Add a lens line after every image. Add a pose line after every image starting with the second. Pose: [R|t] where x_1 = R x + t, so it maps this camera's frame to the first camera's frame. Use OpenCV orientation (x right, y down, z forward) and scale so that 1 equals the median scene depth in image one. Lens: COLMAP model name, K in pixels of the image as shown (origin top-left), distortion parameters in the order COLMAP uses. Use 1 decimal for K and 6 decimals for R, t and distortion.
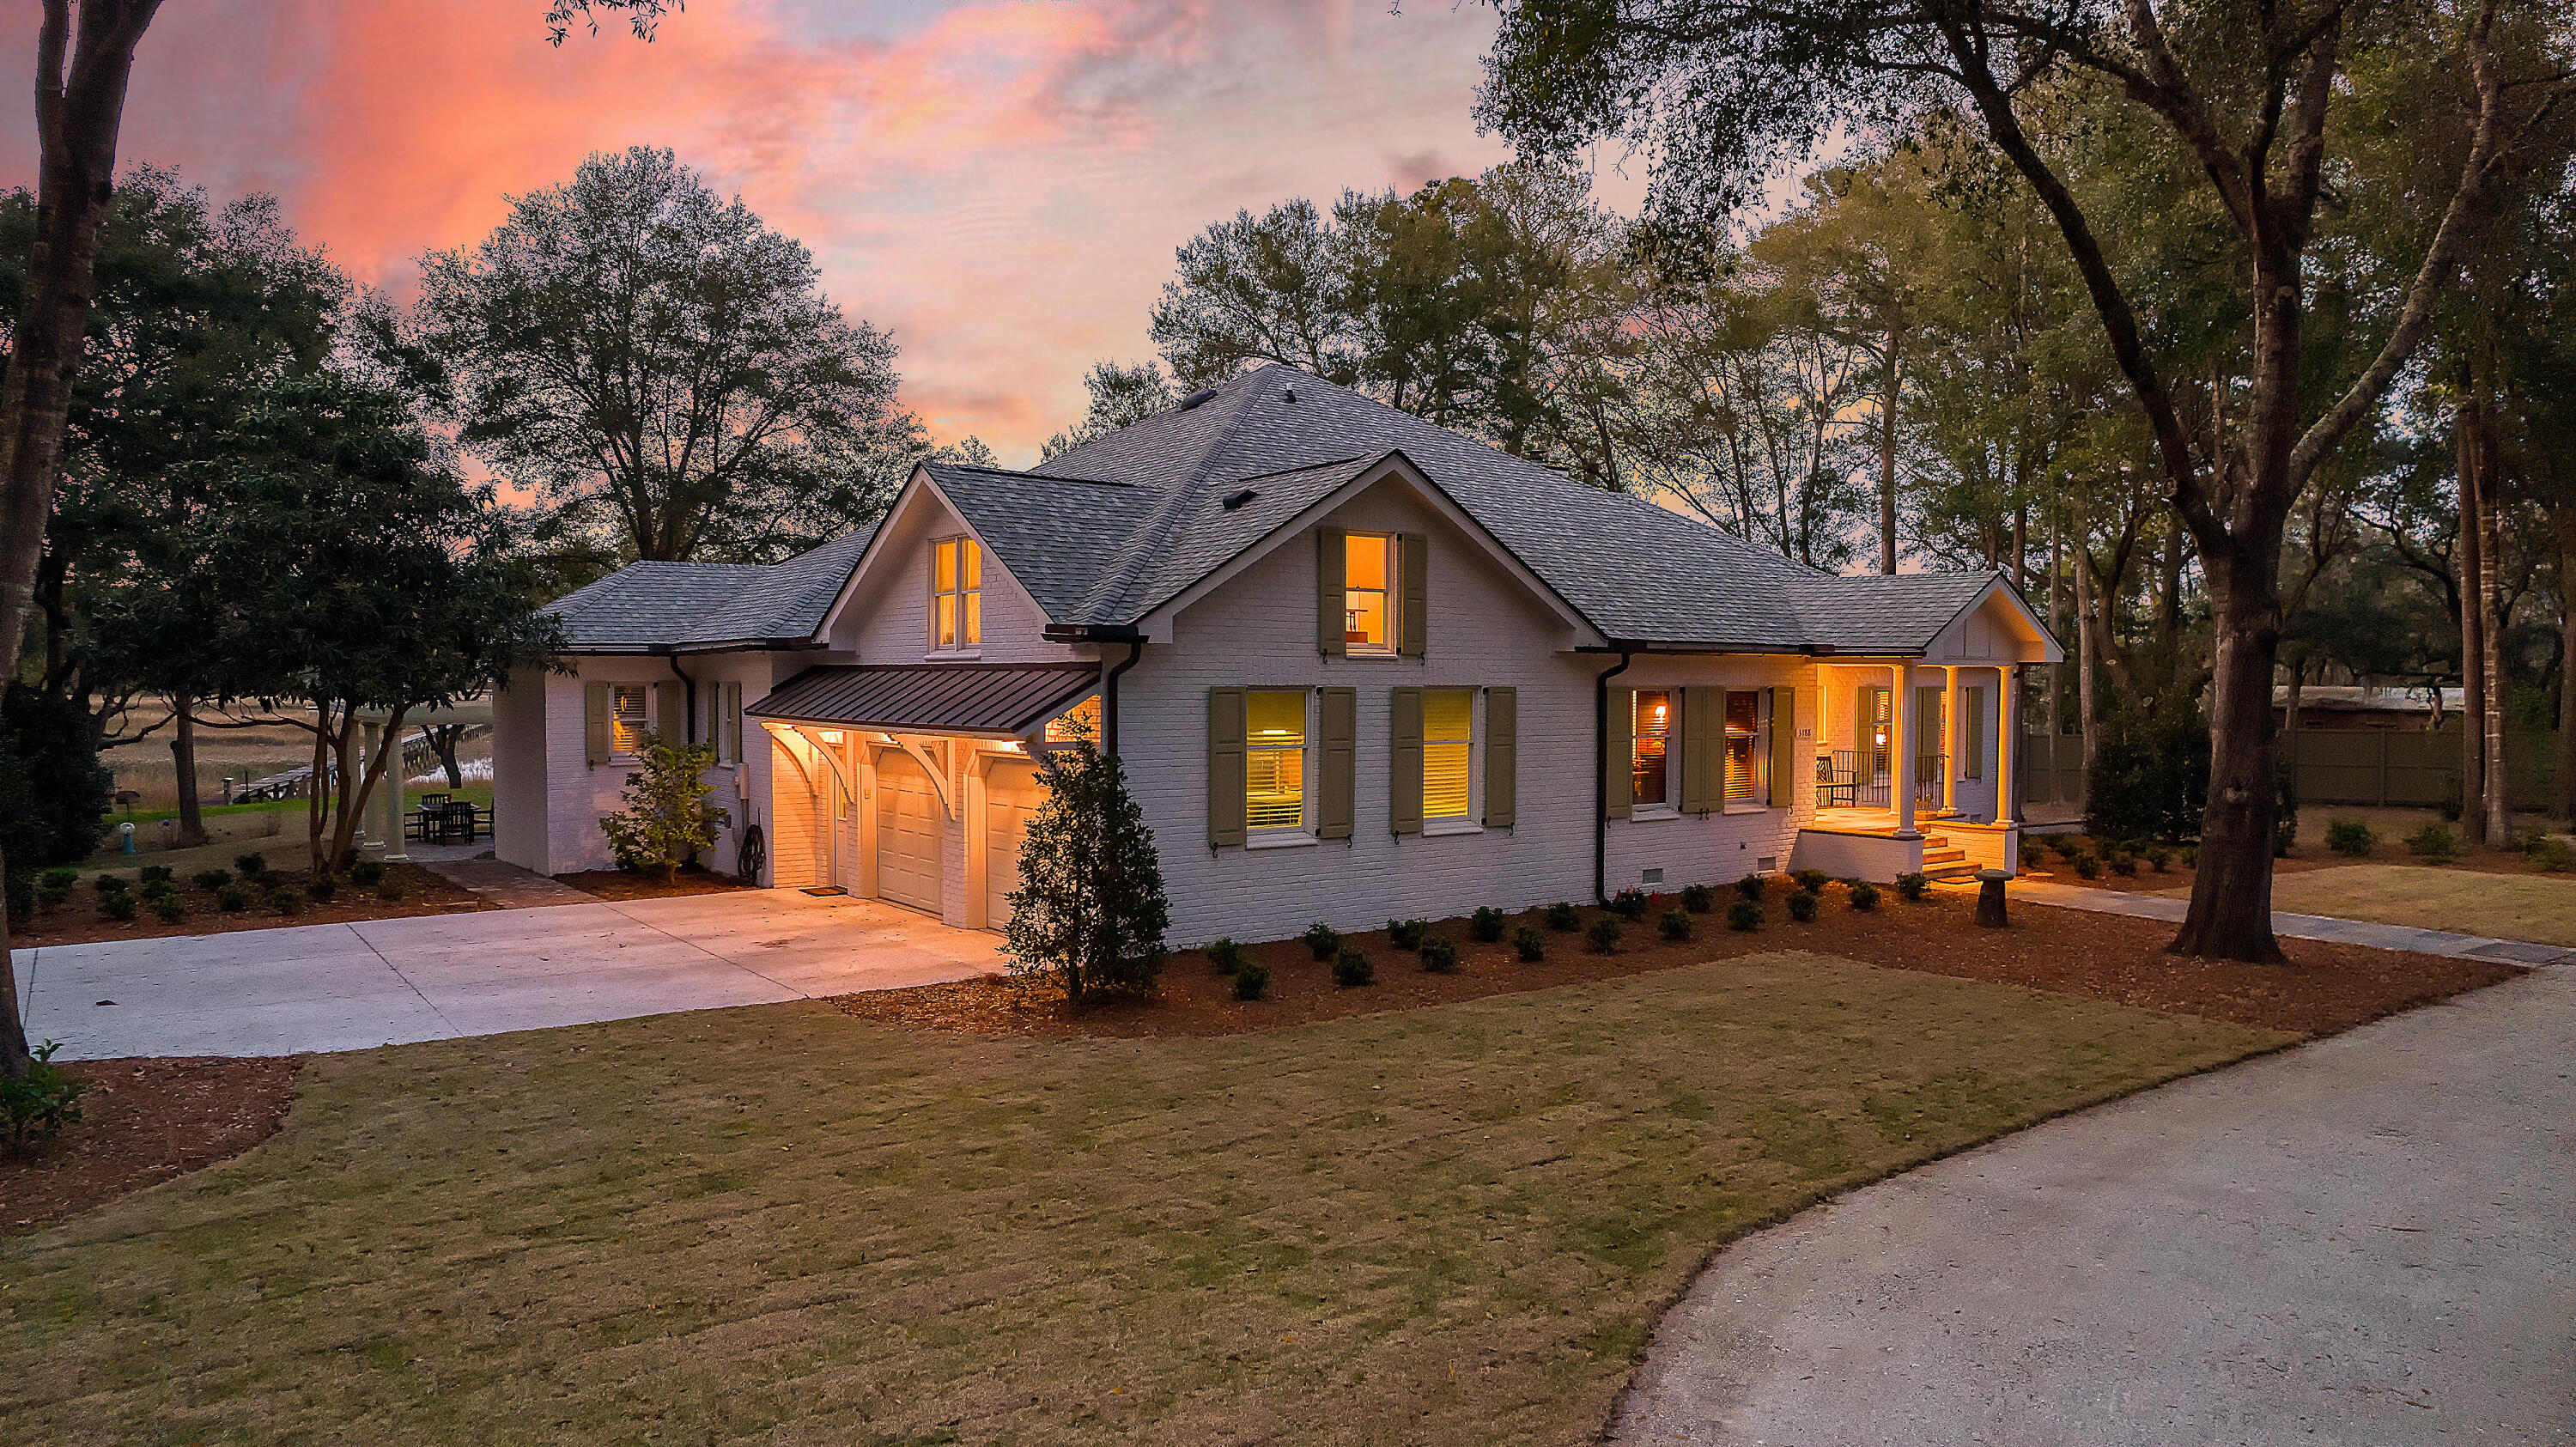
lens RADIAL K [[2166.3, 0, 1288.0], [0, 2166.3, 723.5], [0, 0, 1]] dist [0.000340, 0.001374]
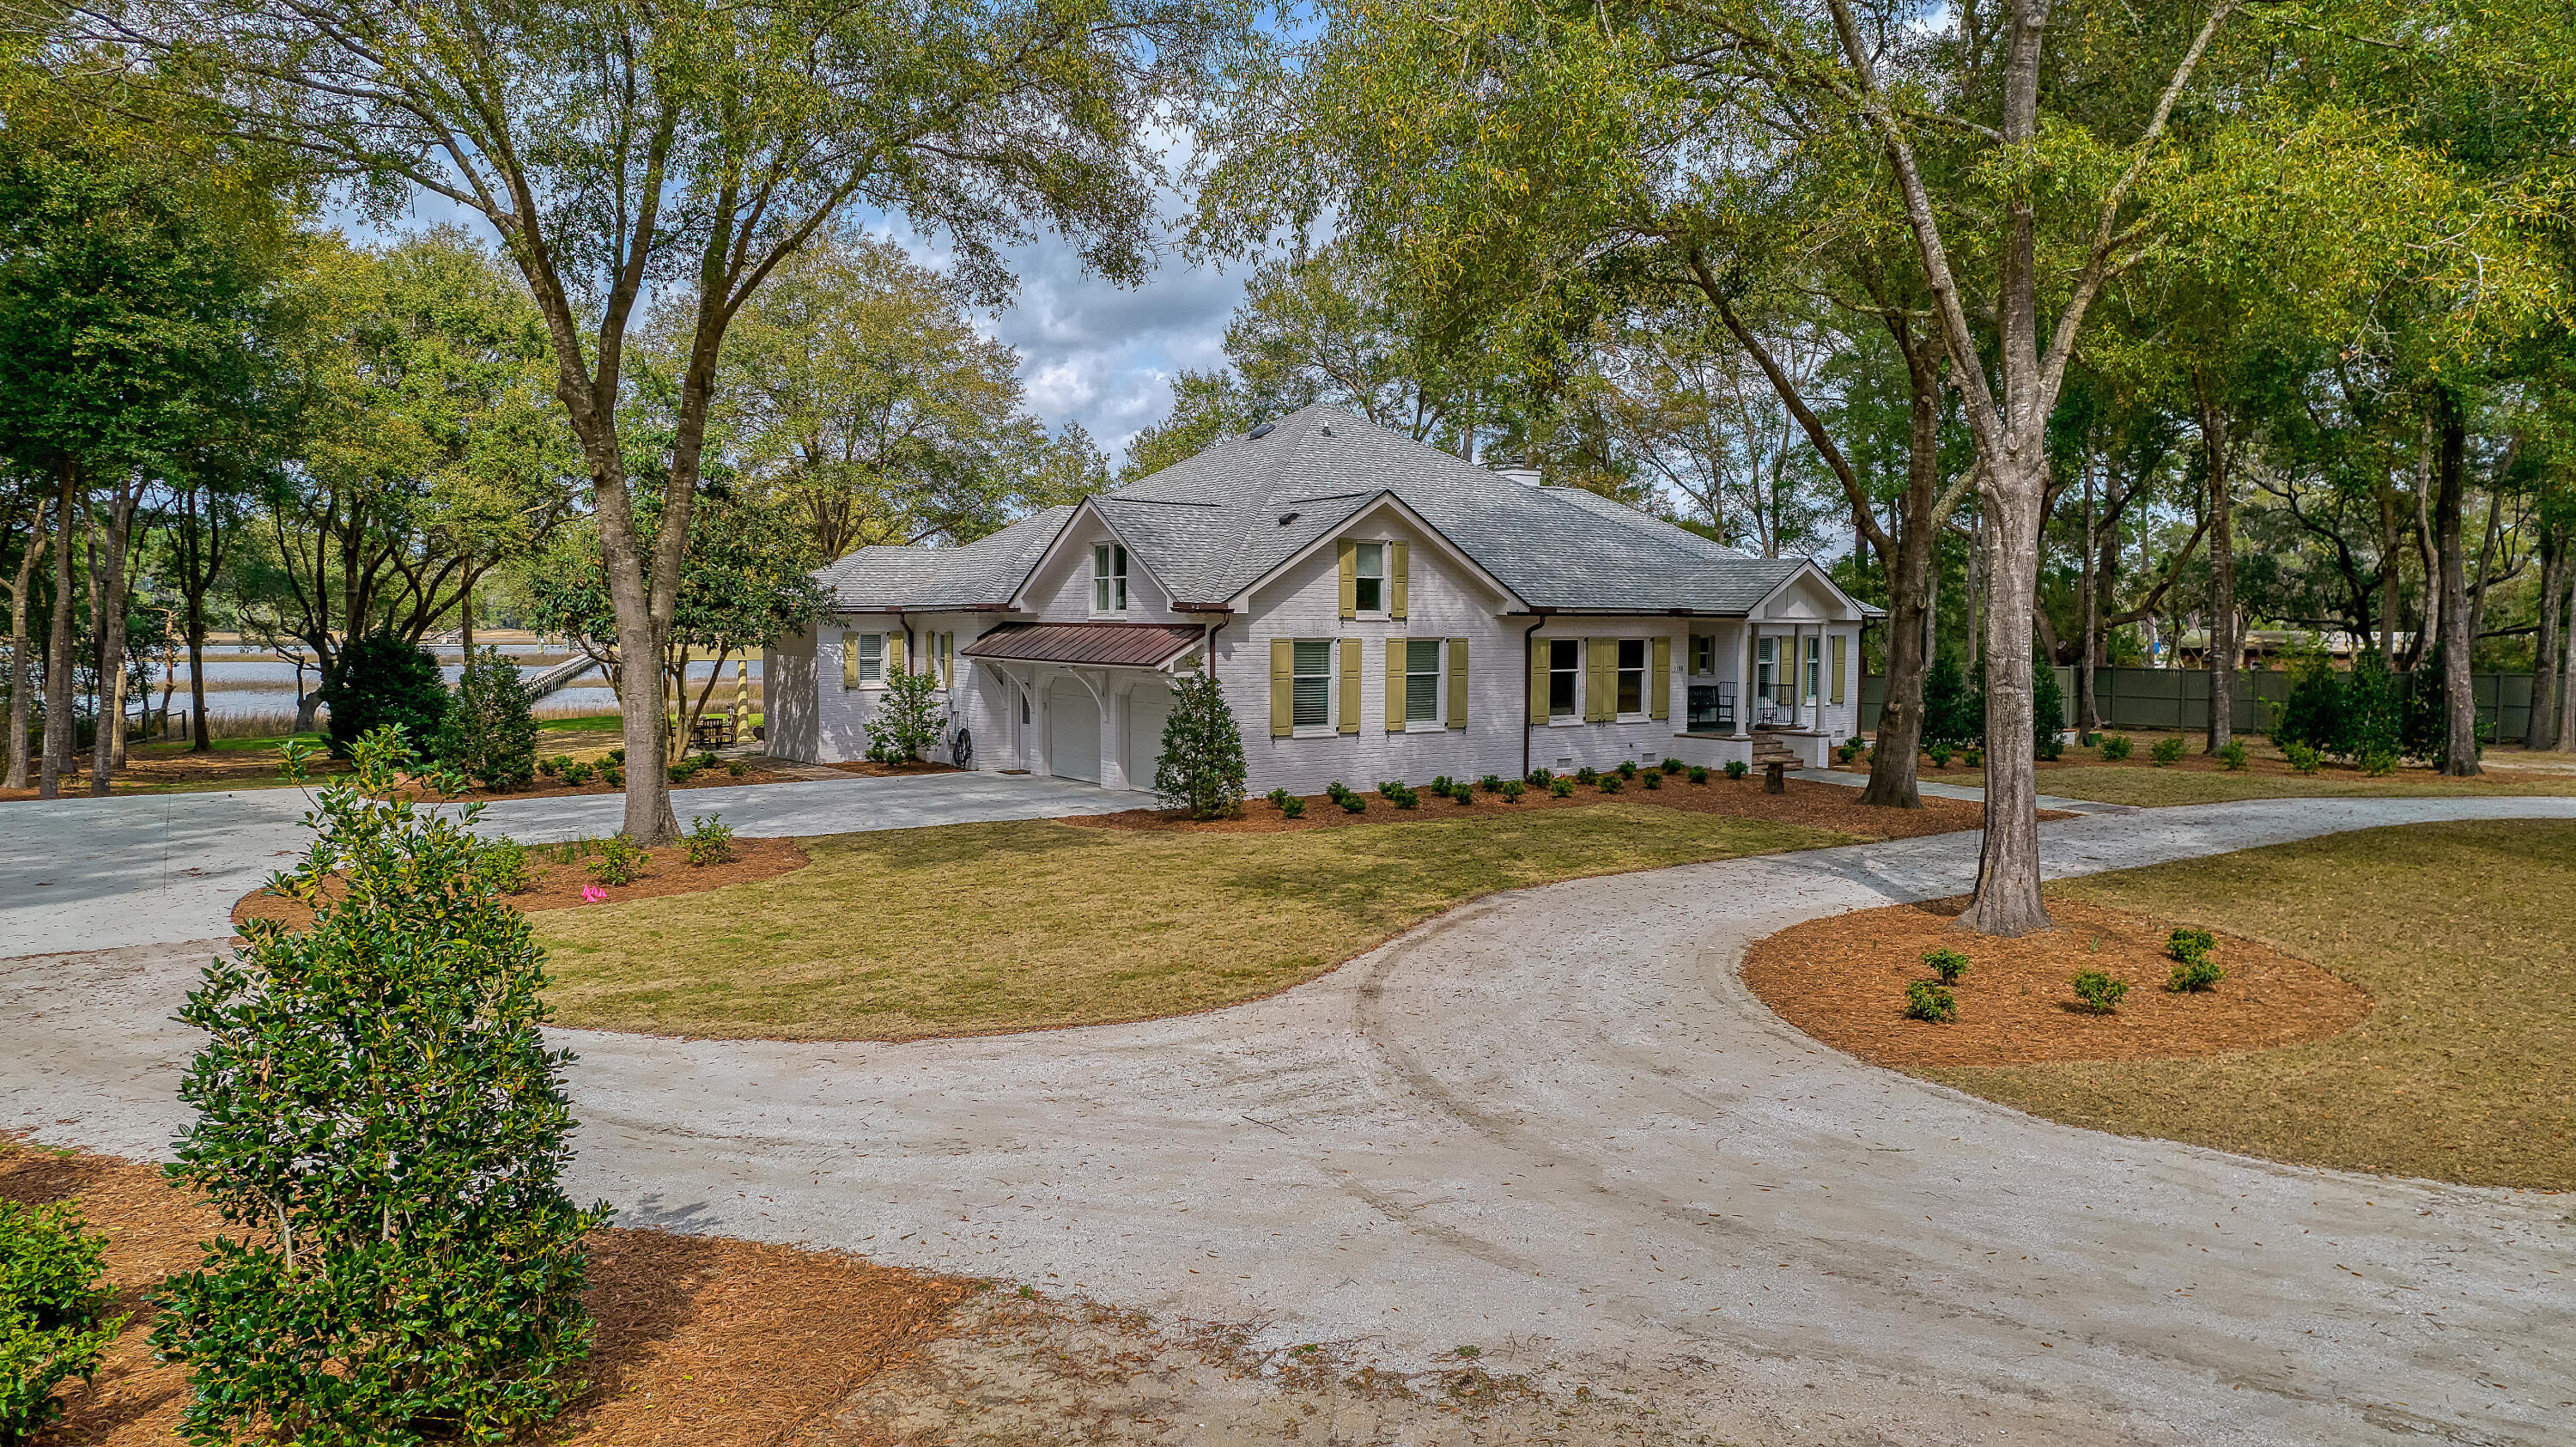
lens RADIAL K [[2166.3, 0, 1288.0], [0, 2166.3, 723.5], [0, 0, 1]] dist [0.000340, 0.001374]
pose [[0.999601, 0.001807, -0.028171, 0.019277], [-0.000991, 0.999581, 0.028932, -0.000573], [0.028212, -0.028893, 0.999184, -0.516364]]
